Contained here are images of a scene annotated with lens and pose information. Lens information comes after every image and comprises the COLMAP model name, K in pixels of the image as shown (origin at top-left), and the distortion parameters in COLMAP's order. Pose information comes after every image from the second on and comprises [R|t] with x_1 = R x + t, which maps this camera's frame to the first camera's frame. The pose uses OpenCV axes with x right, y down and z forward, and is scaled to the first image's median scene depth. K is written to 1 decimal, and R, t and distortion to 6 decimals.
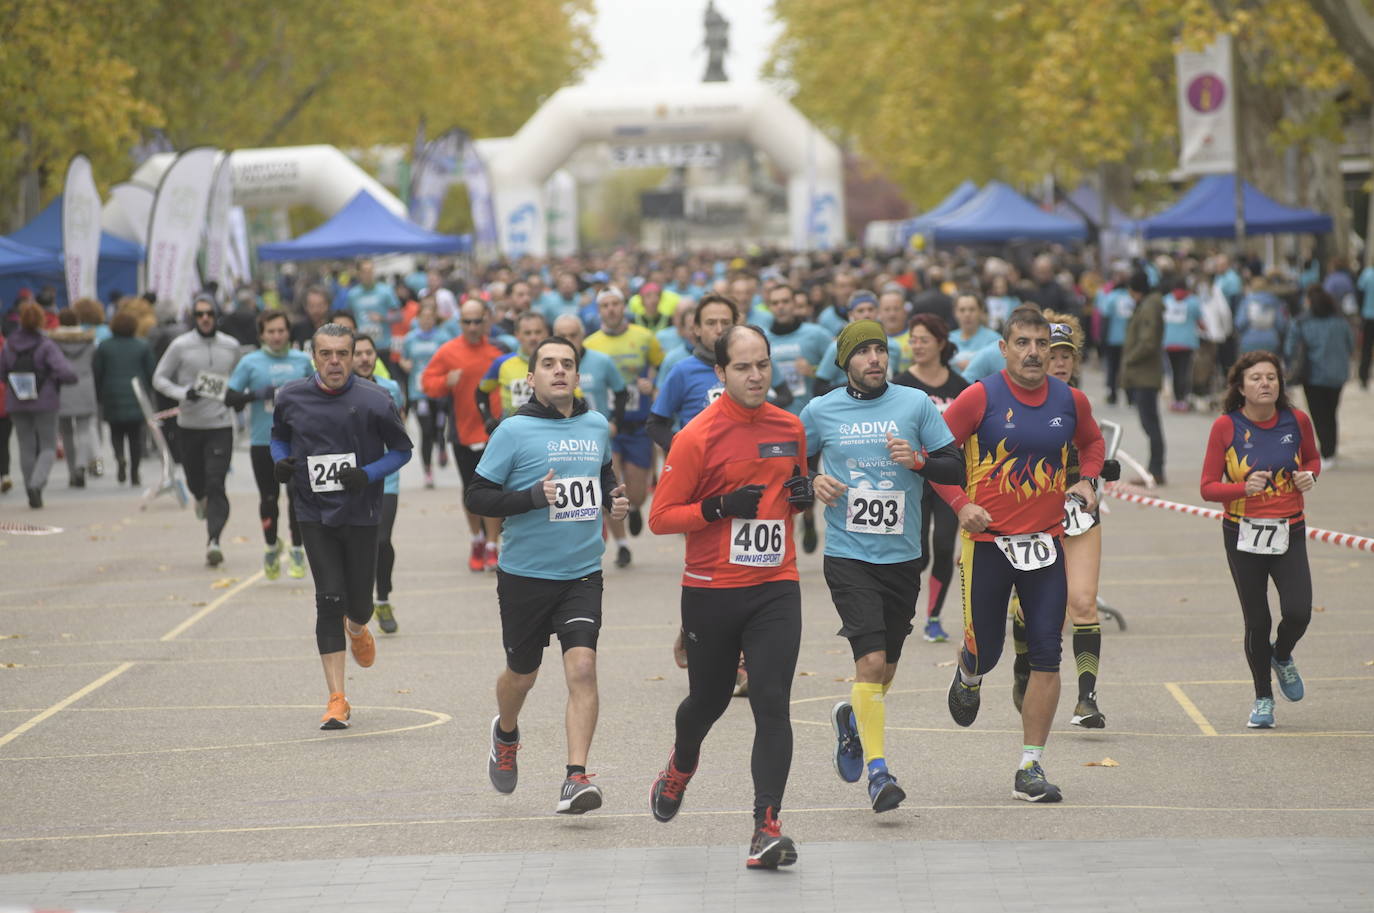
lens RADIAL K [[4452.4, 0, 687.0], [0, 4452.4, 456.5], [0, 0, 1]] dist [0.144792, 2.270207]
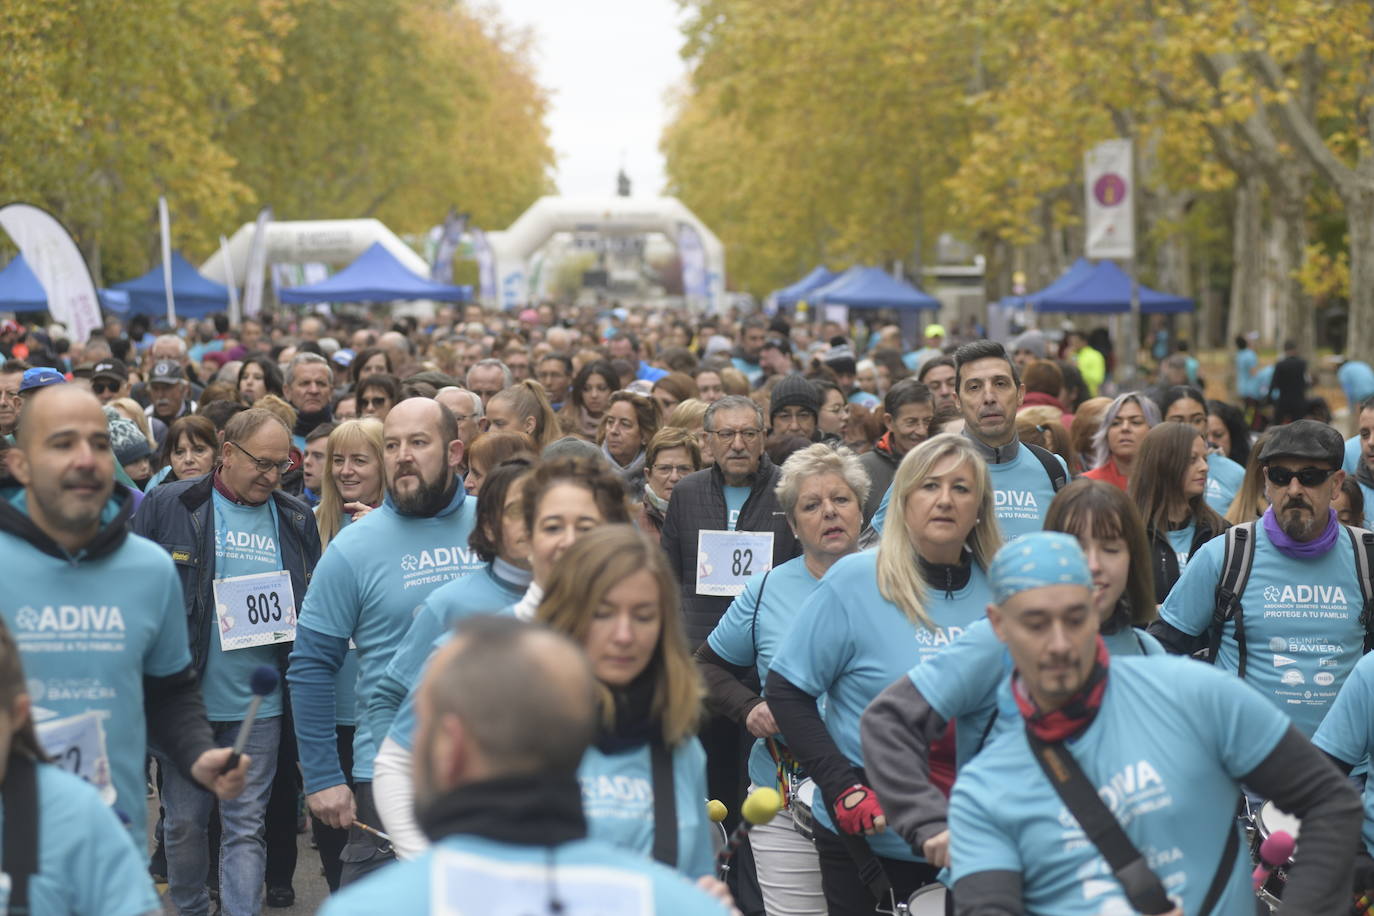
lens RADIAL K [[8127.8, 0, 687.0], [0, 8127.8, 458.0], [0, 0, 1]] dist [-0.386977, -0.913055]
pose [[0.999161, 0.037616, -0.016206, 0.063959], [-0.038053, 0.998896, -0.027549, 0.074422], [0.015152, 0.028142, 0.999489, -1.628639]]
